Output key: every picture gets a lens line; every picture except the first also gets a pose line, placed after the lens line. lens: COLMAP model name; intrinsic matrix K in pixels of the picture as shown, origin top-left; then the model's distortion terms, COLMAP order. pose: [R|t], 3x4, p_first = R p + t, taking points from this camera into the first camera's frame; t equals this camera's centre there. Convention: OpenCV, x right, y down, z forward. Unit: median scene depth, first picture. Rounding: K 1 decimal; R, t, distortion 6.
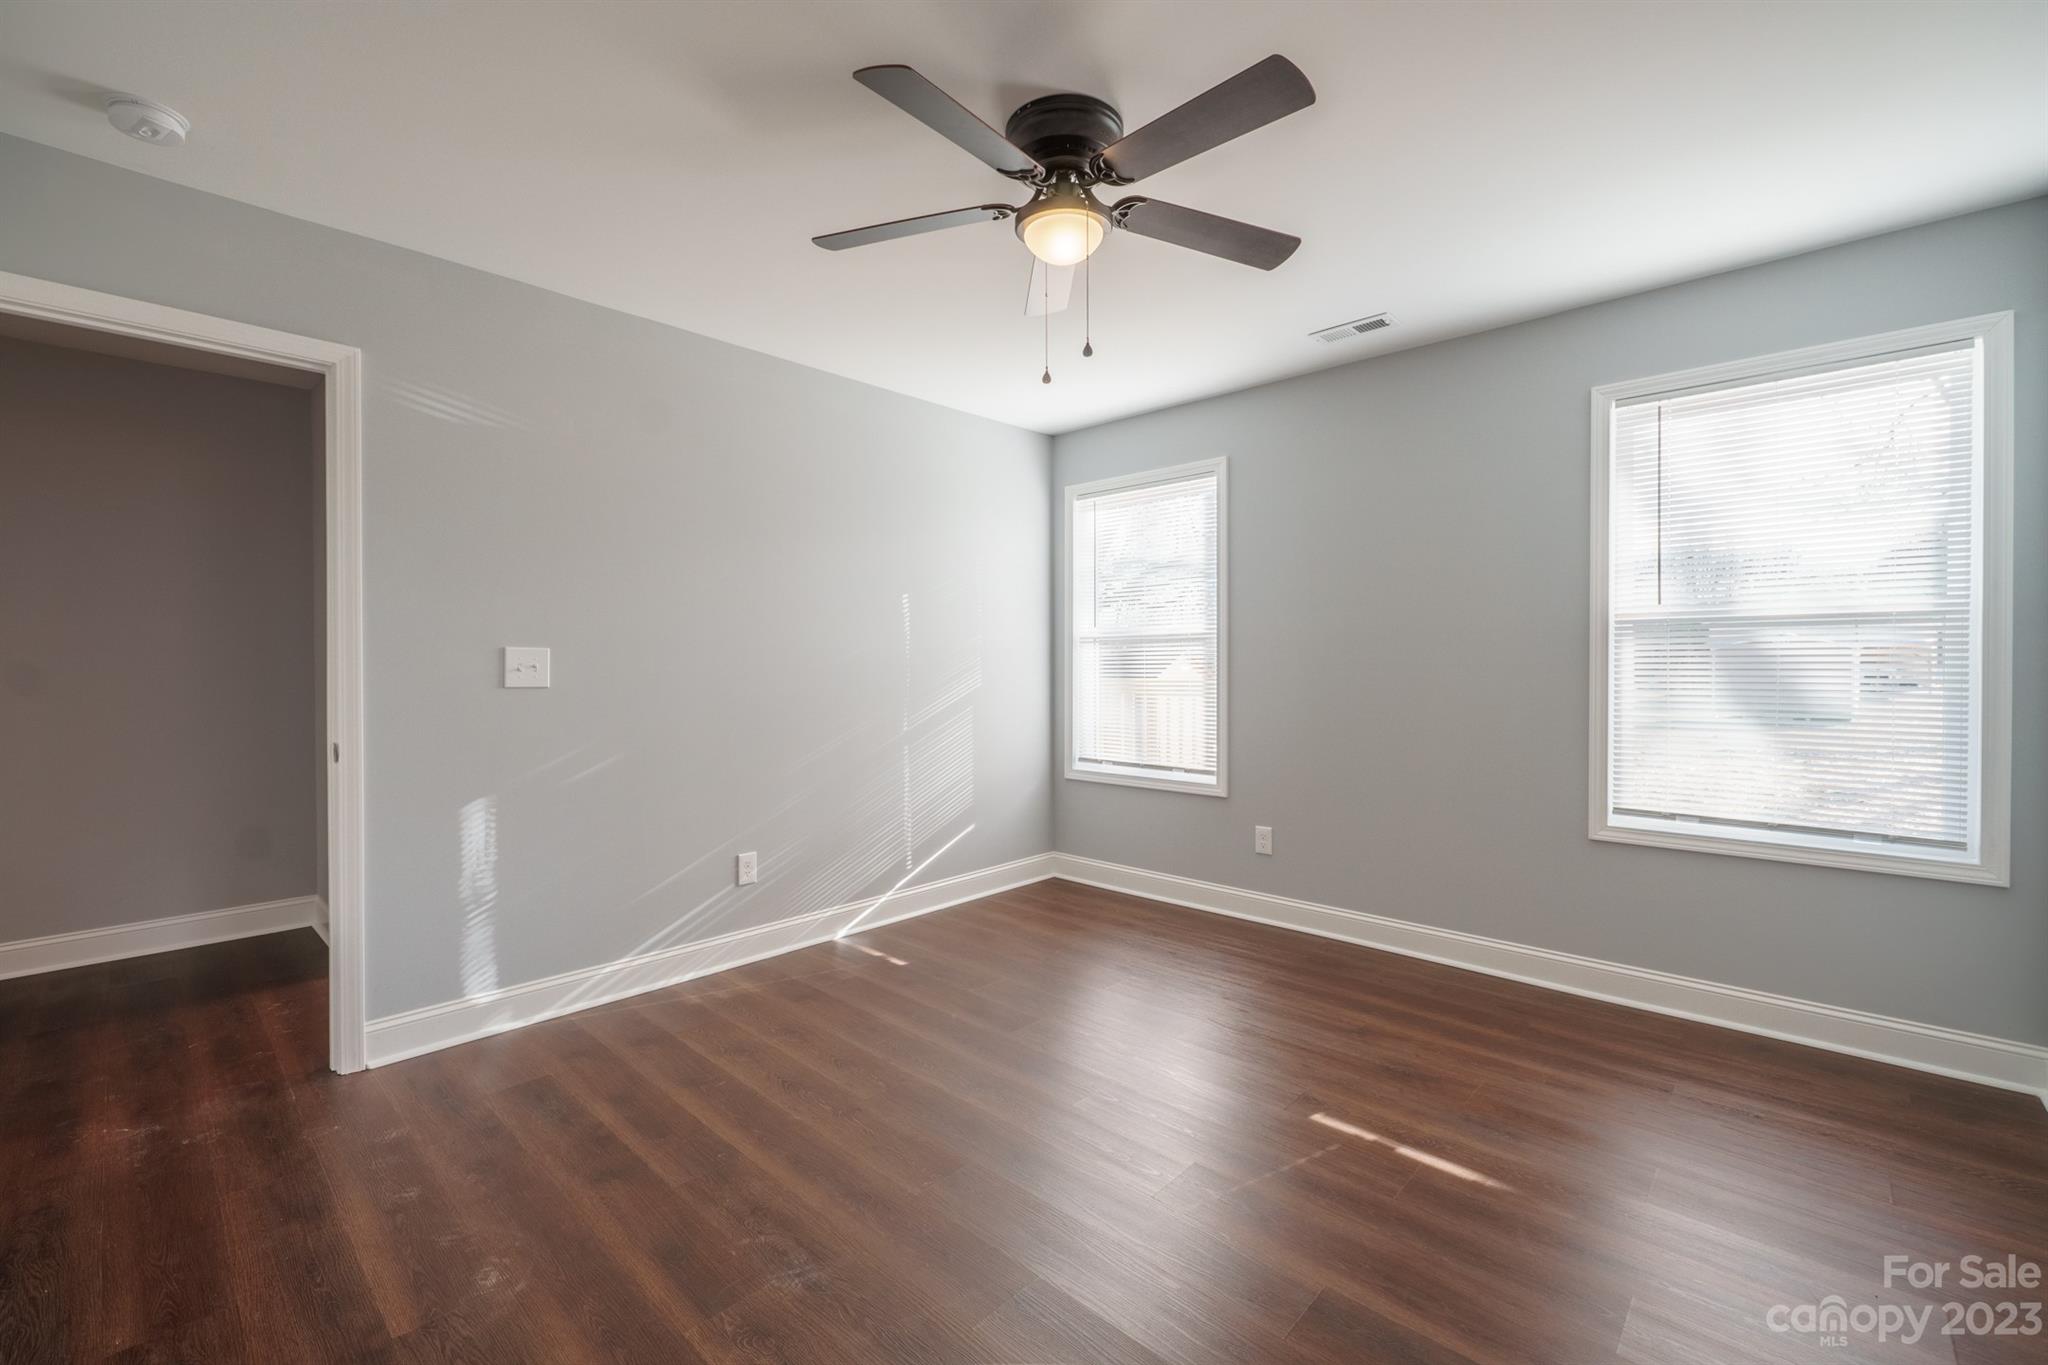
lens RADIAL K [[856.3, 0, 1011.7], [0, 856.3, 667.9], [0, 0, 1]] dist [-0.007540, -0.001588]
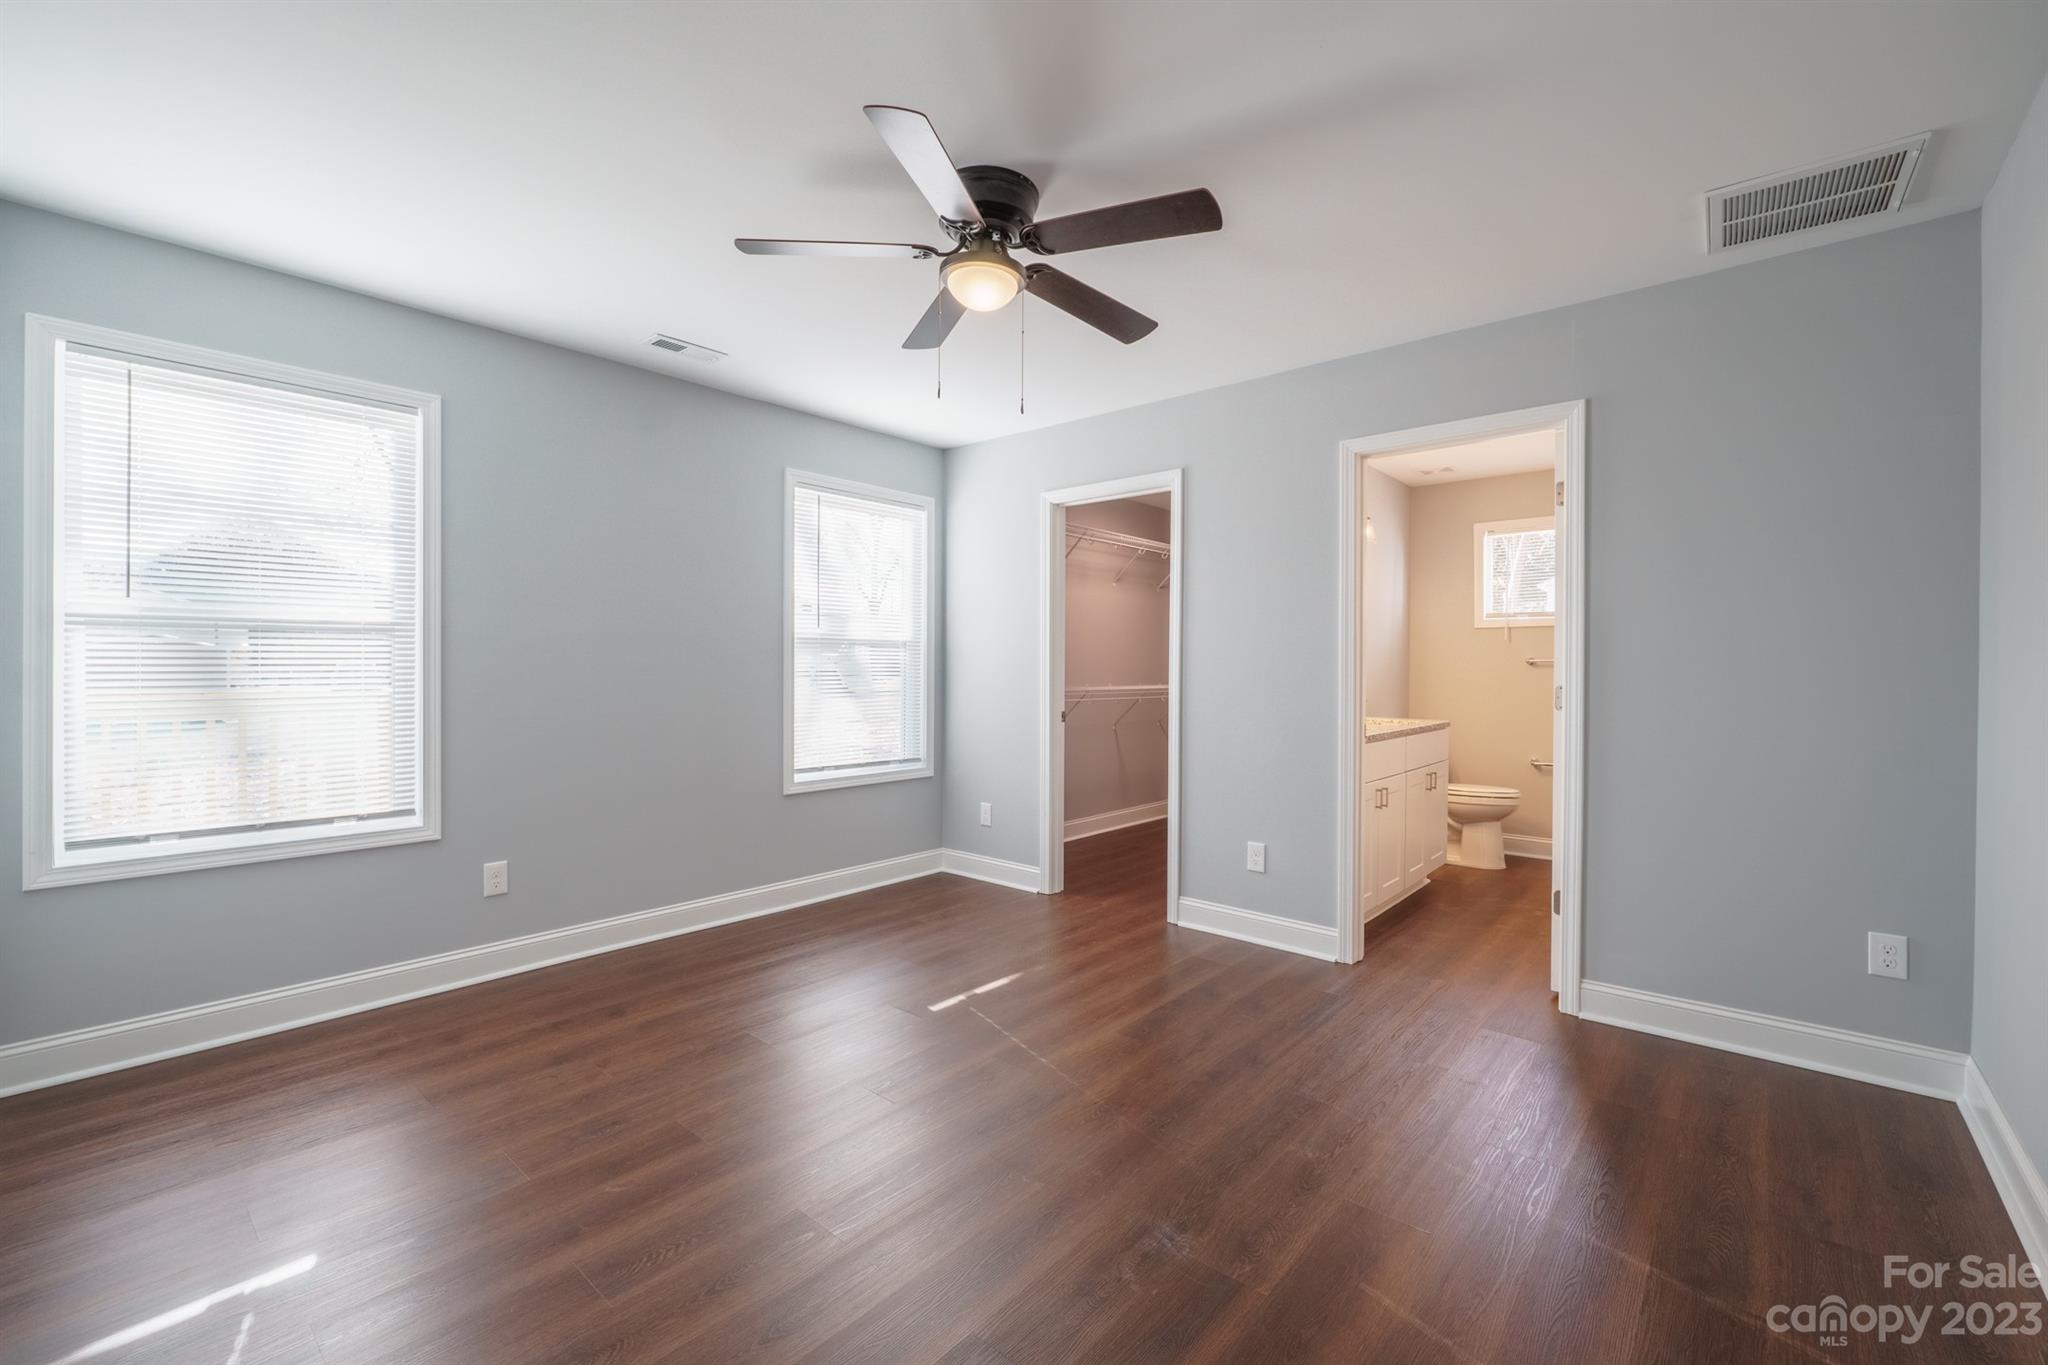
lens RADIAL K [[856.3, 0, 1016.2], [0, 856.3, 676.7], [0, 0, 1]] dist [-0.007540, -0.001588]
pose [[-0.055094, -0.008024, 0.998449, -0.649268], [-0.000222, 0.999968, 0.008024, -0.001465], [-0.998481, 0.000221, -0.055094, 0.628062]]
